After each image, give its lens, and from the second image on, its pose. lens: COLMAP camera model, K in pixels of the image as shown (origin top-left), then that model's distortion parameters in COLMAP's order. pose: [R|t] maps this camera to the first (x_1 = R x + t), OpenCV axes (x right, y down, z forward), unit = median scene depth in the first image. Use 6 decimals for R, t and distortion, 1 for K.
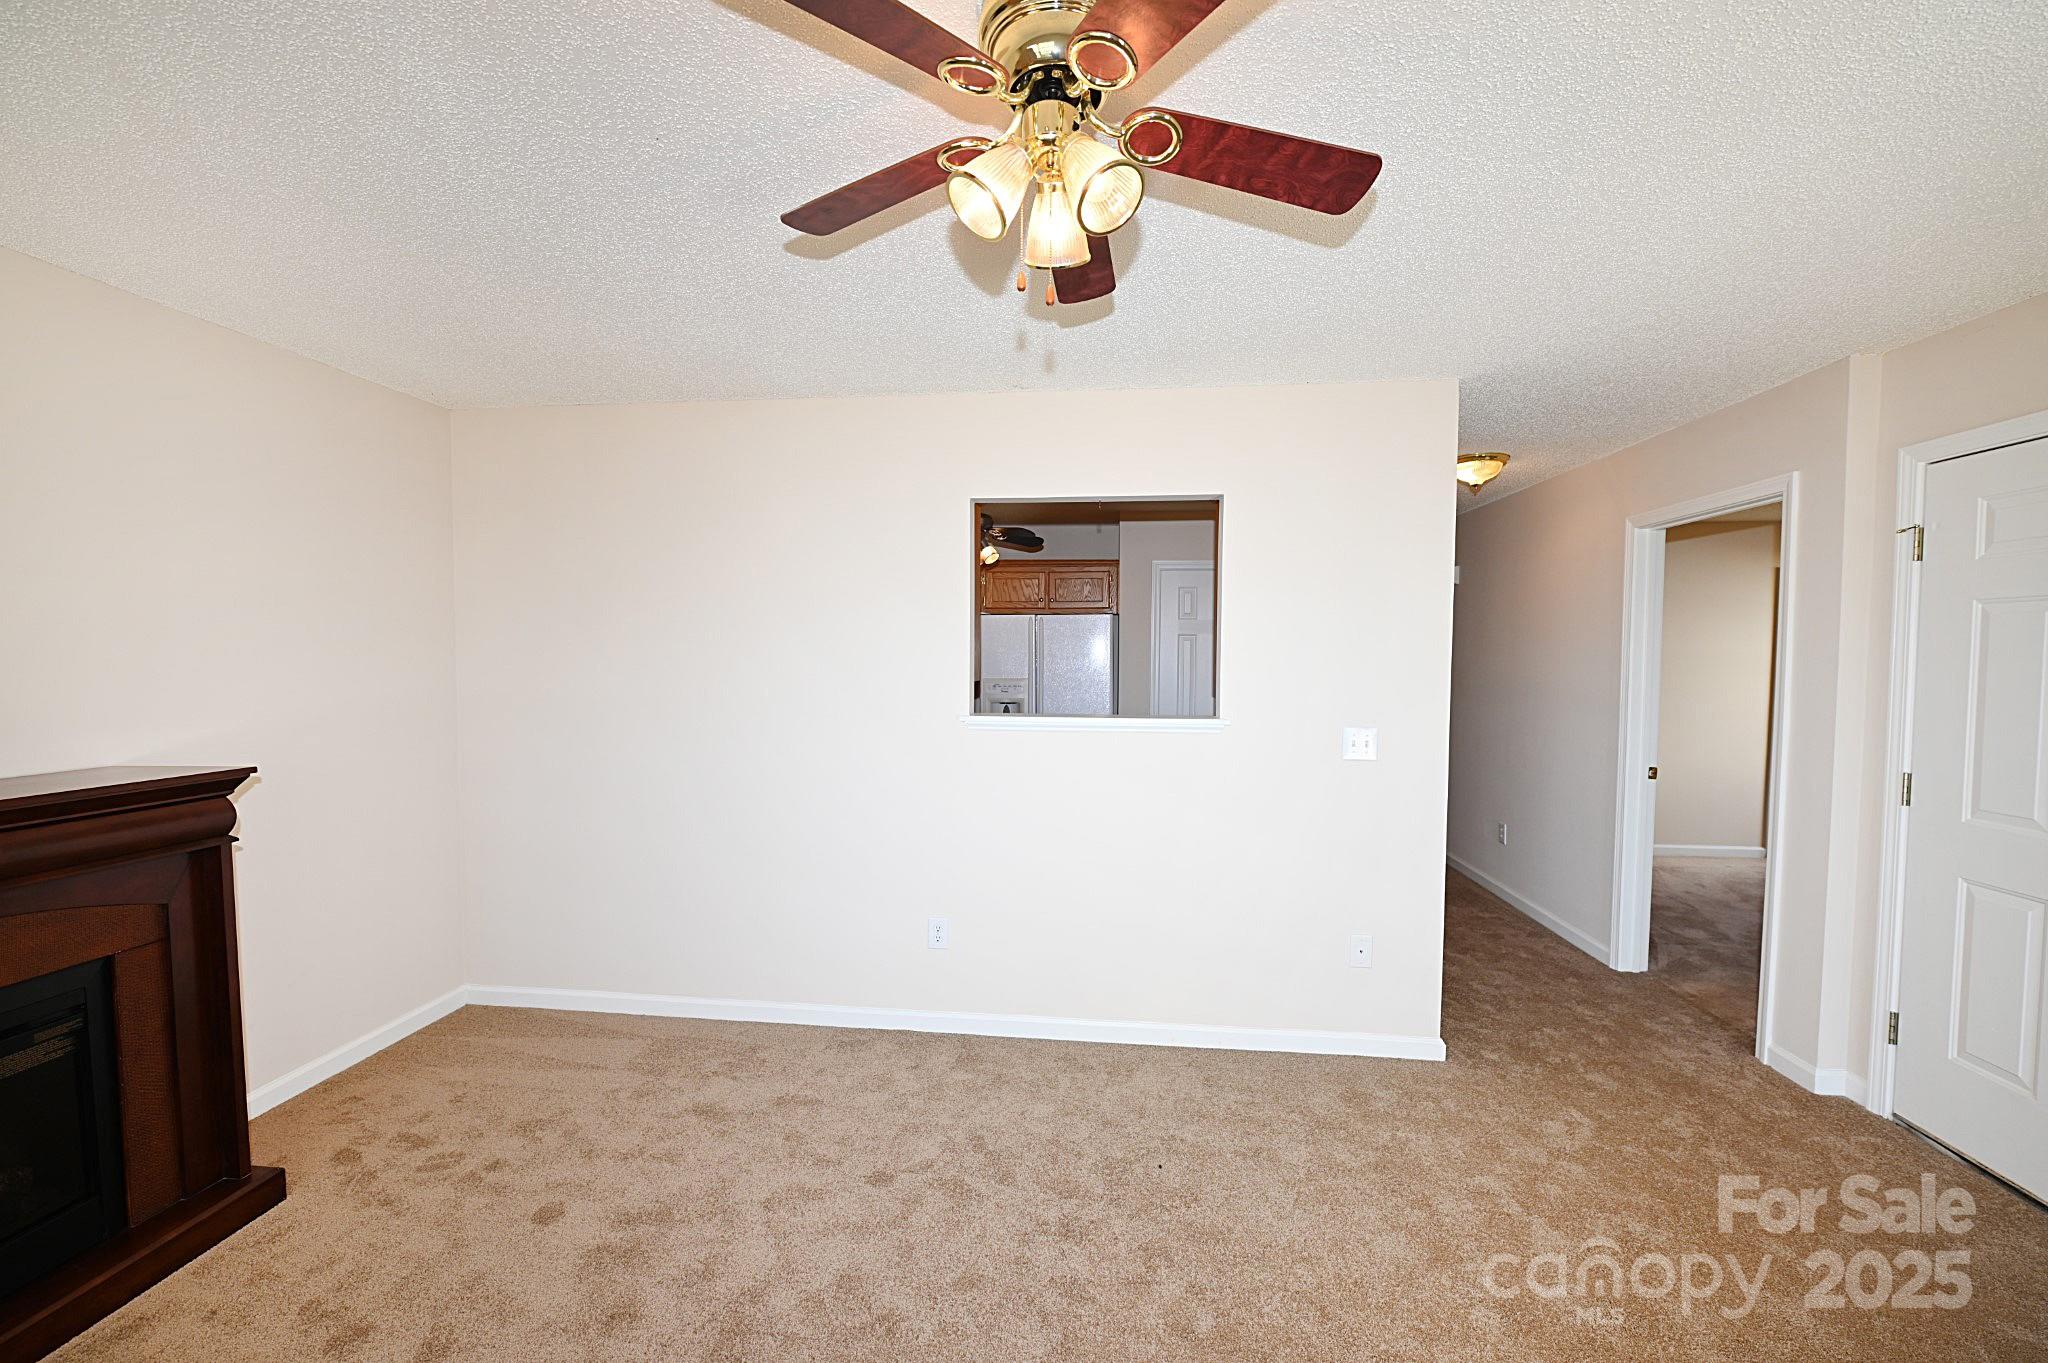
lens RADIAL K [[810.4, 0, 1016.1], [0, 810.4, 692.3], [0, 0, 1]] dist [-0.008515, -0.000424]
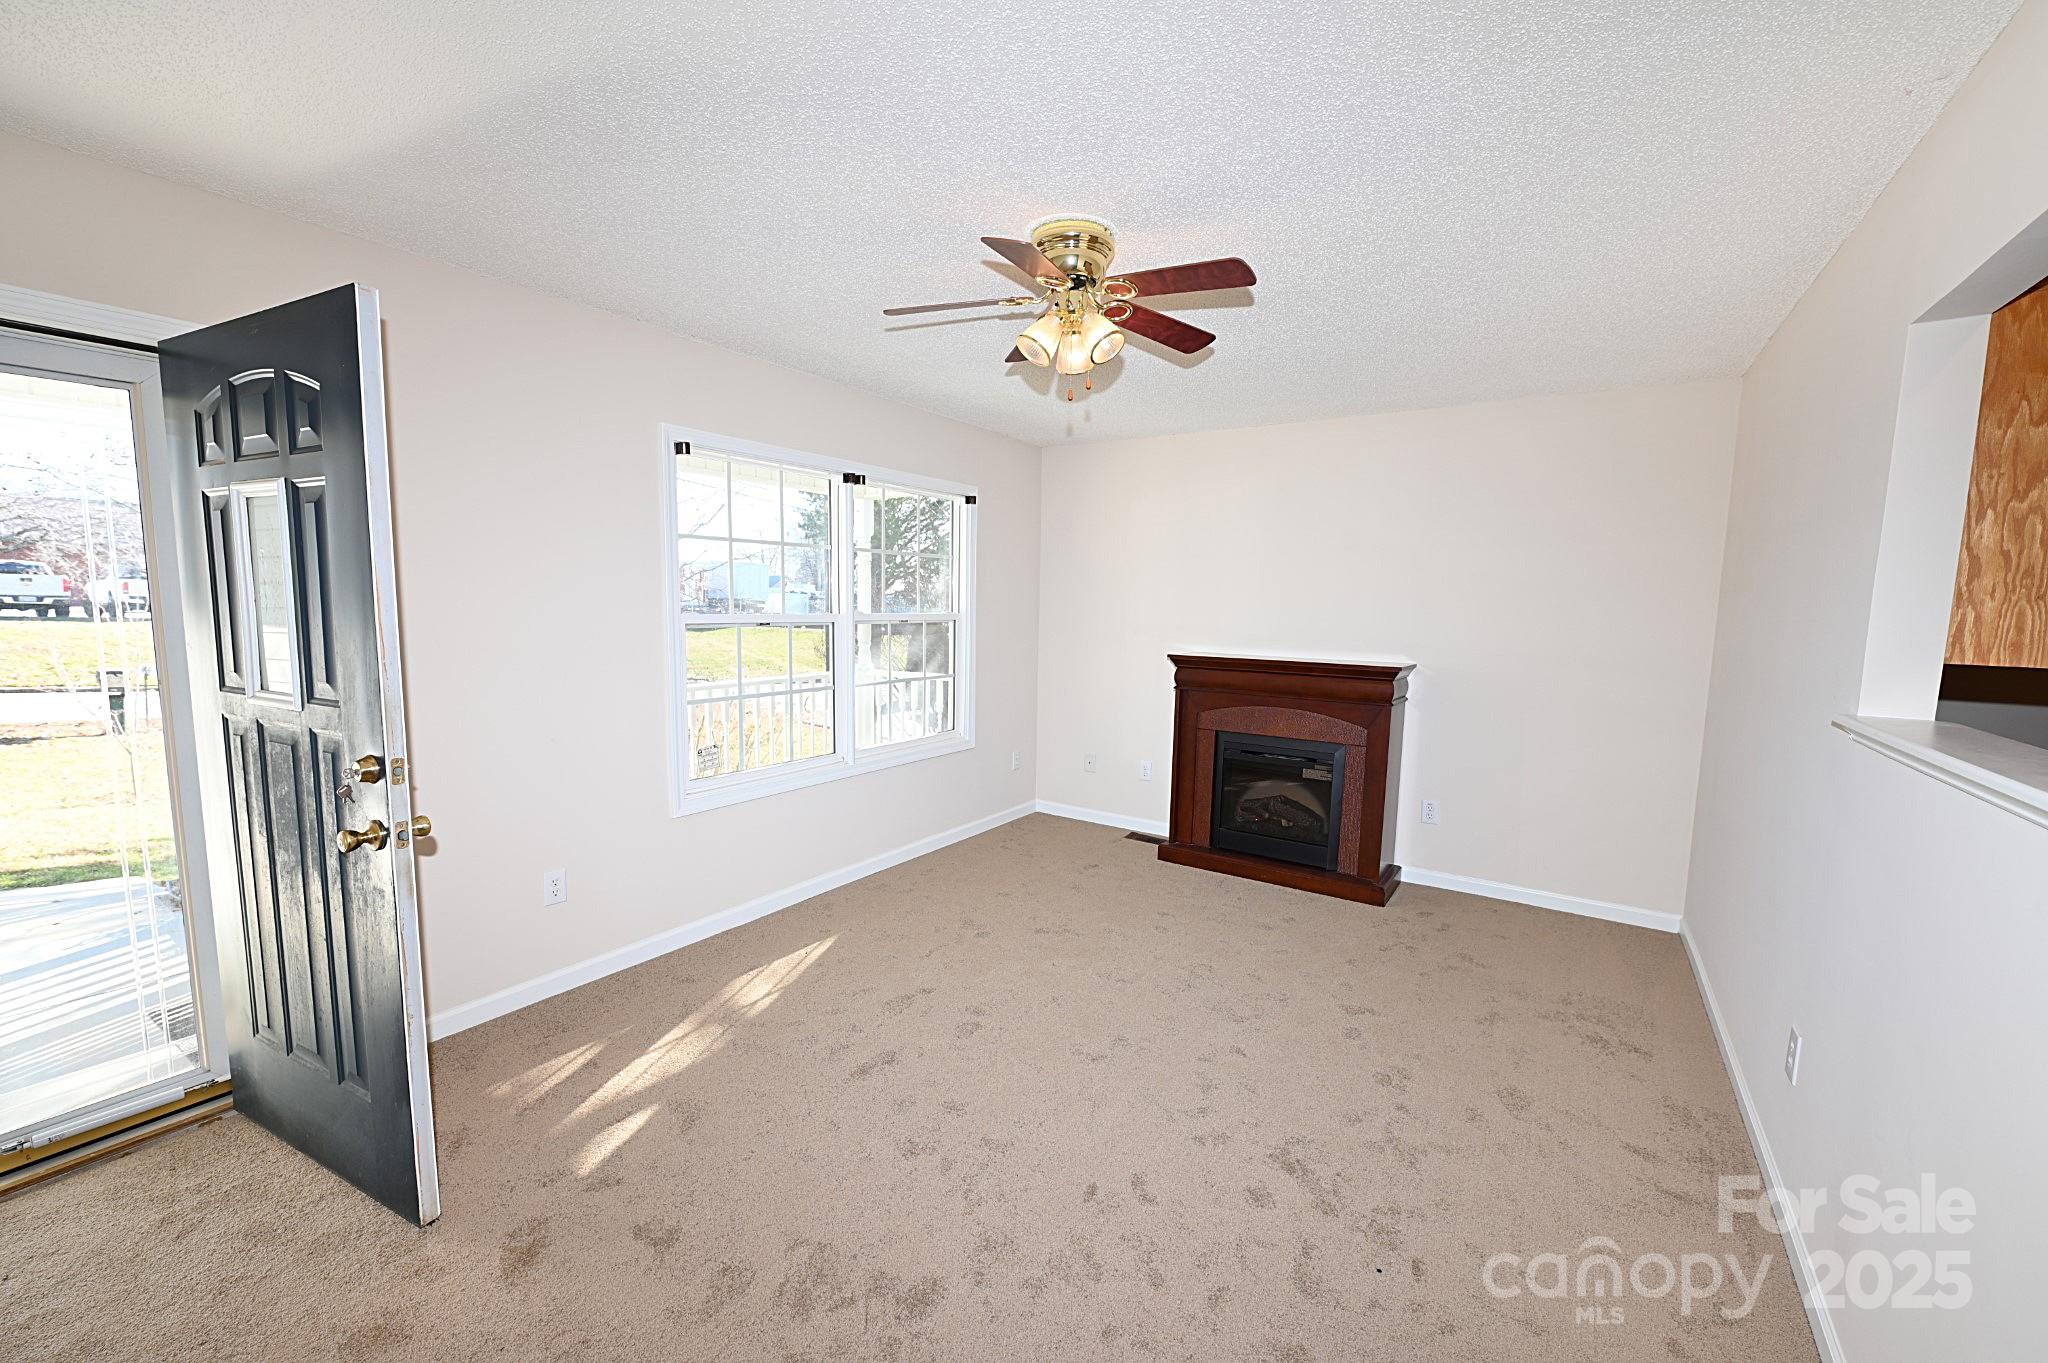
lens RADIAL K [[810.4, 0, 1034.5], [0, 810.4, 682.8], [0, 0, 1]] dist [-0.008515, -0.000424]
pose [[-0.455435, 0.076283, -0.886995, 0.716582], [-0.064015, 0.990937, 0.118091, -0.023812], [0.887965, 0.110563, -0.446424, 0.738071]]
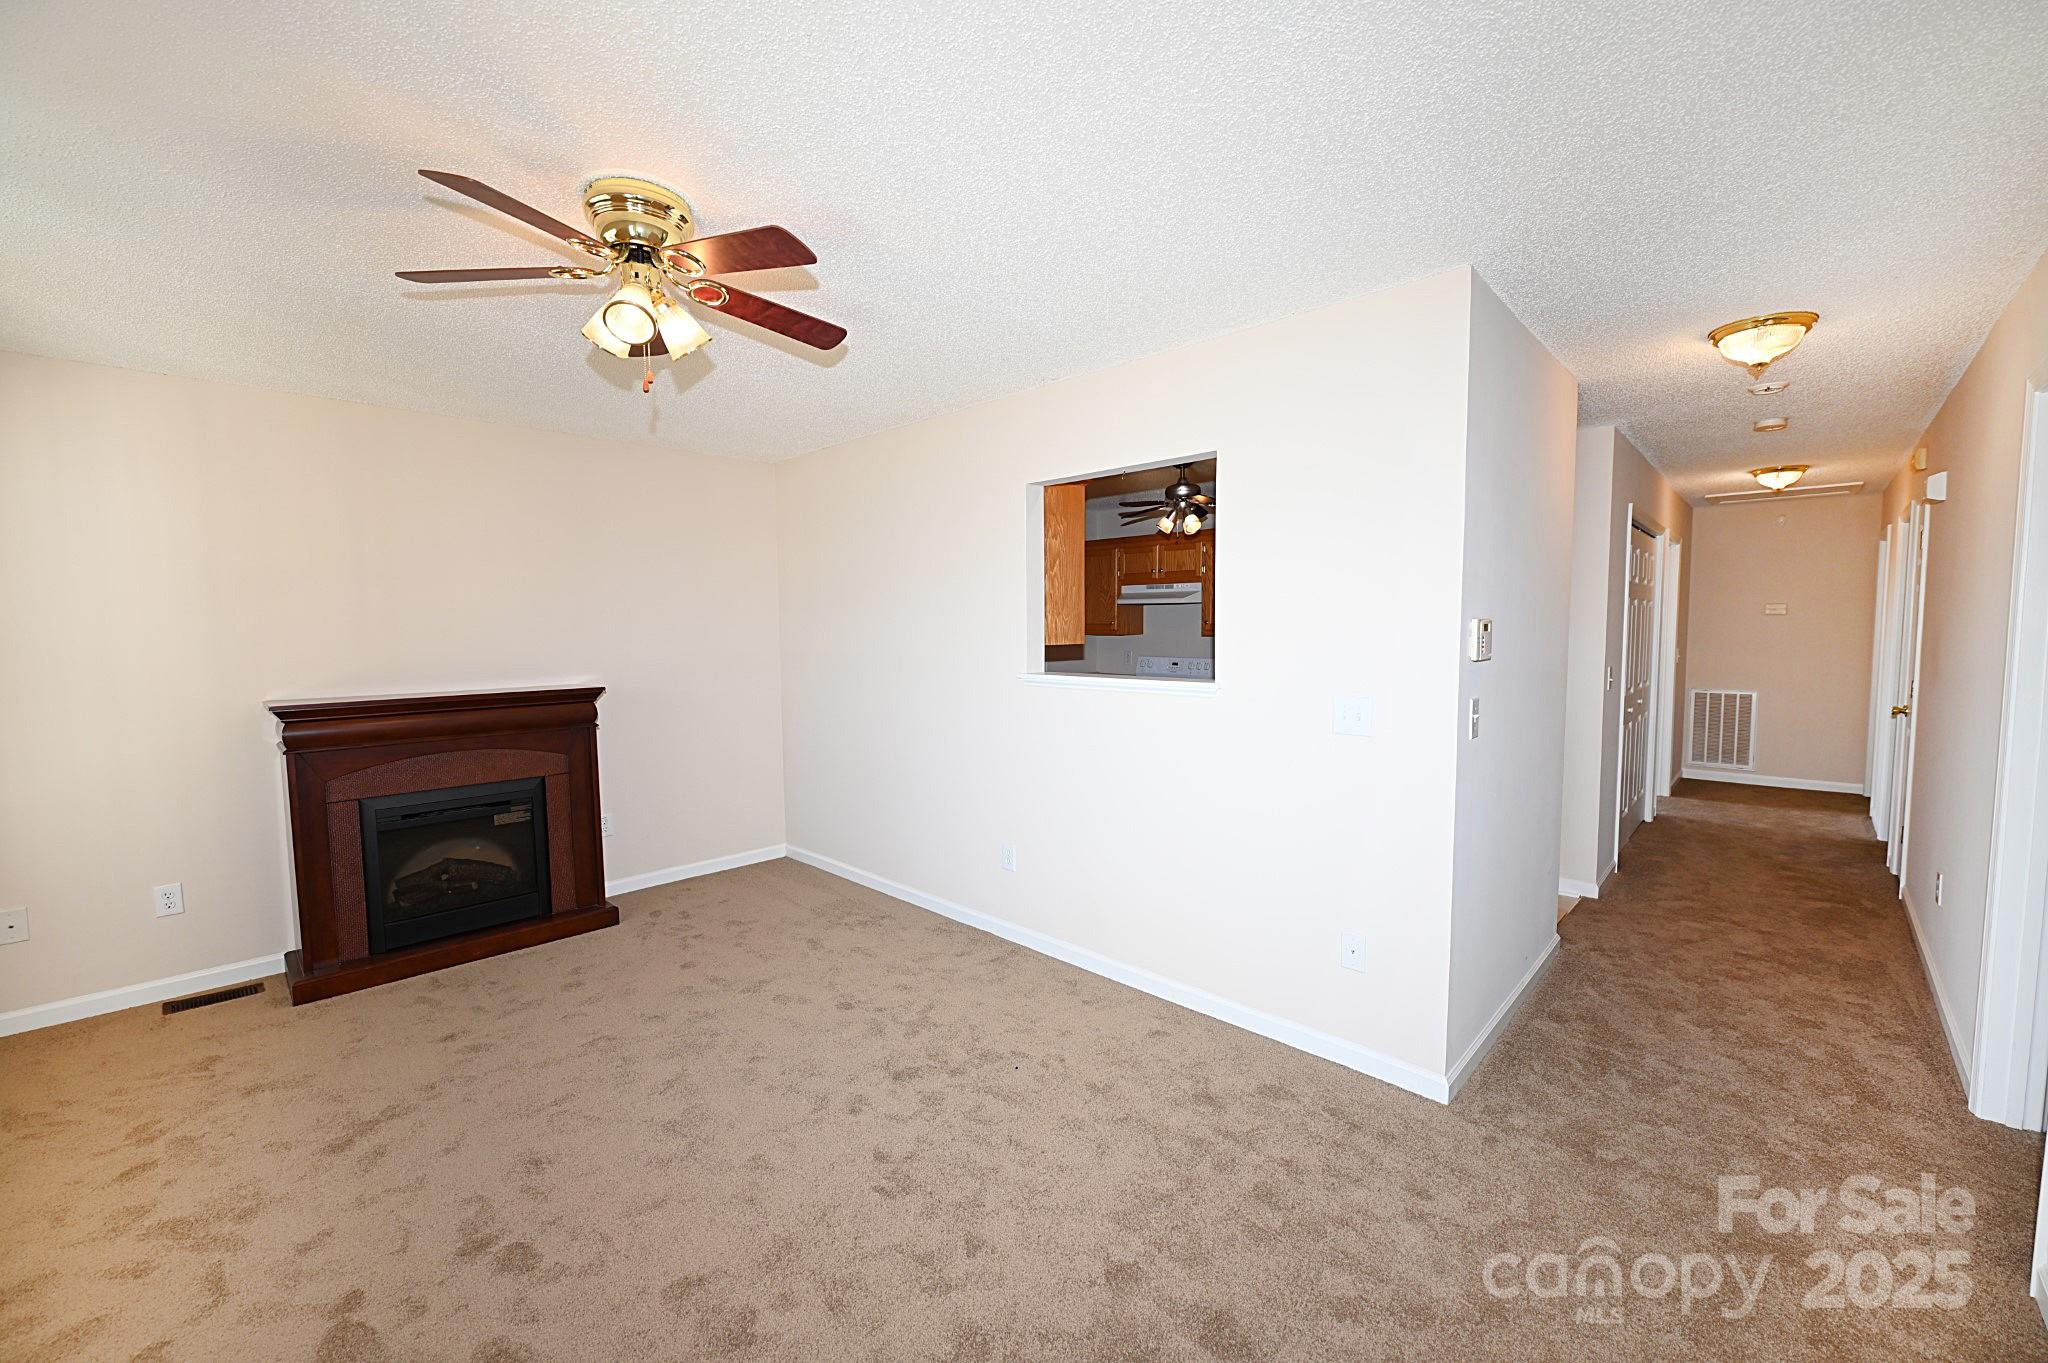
lens RADIAL K [[810.4, 0, 1019.7], [0, 810.4, 676.2], [0, 0, 1]] dist [-0.008515, -0.000424]
pose [[0.787842, 0.027310, -0.615272, 0.648550], [-0.015596, 0.999581, 0.024398, 0.005111], [0.615680, -0.009625, 0.787937, 0.081258]]
